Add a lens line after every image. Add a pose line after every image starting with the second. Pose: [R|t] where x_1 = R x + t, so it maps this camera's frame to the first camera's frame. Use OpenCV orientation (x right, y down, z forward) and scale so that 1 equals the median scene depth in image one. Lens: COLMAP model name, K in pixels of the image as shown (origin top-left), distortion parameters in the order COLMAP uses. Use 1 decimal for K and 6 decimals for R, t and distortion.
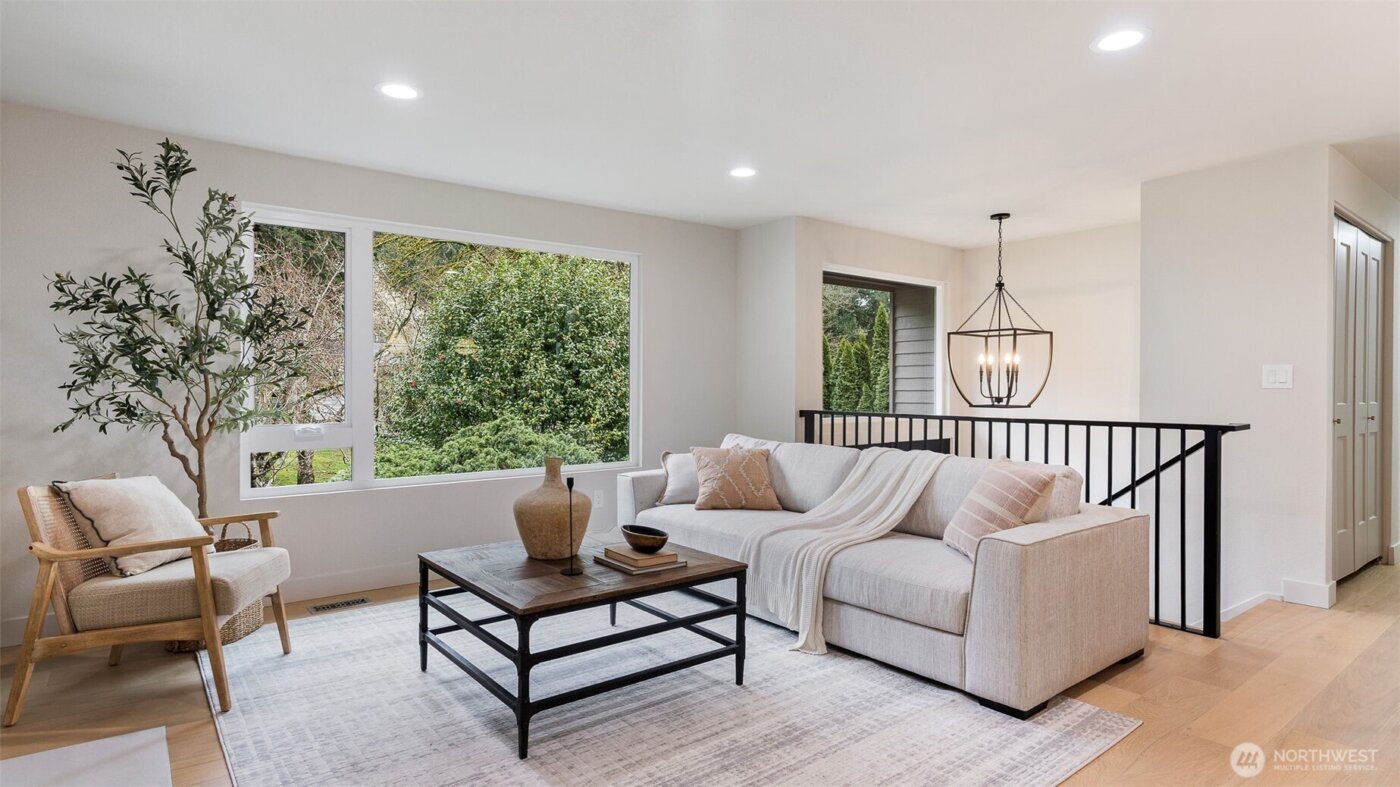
lens RADIAL K [[735.0, 0, 697.6], [0, 735.0, 377.6], [0, 0, 1]] dist [0.001124, 0.000237]
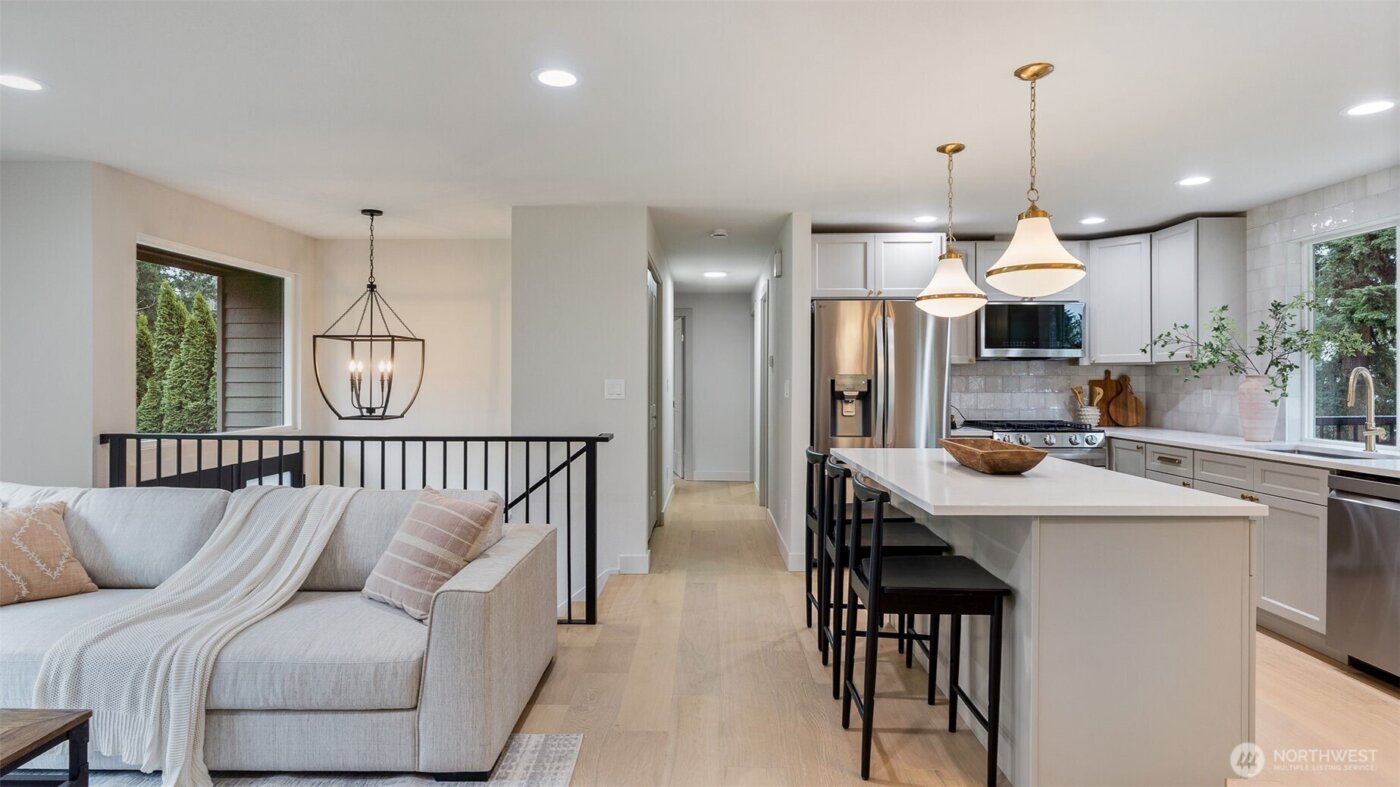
lens RADIAL K [[735.0, 0, 697.6], [0, 735.0, 377.6], [0, 0, 1]] dist [0.001124, 0.000237]
pose [[0.633641, 0.001236, 0.773627, -0.077029], [-0.011763, 0.999899, 0.008037, -0.038915], [-0.773538, -0.014193, 0.633591, 0.153424]]
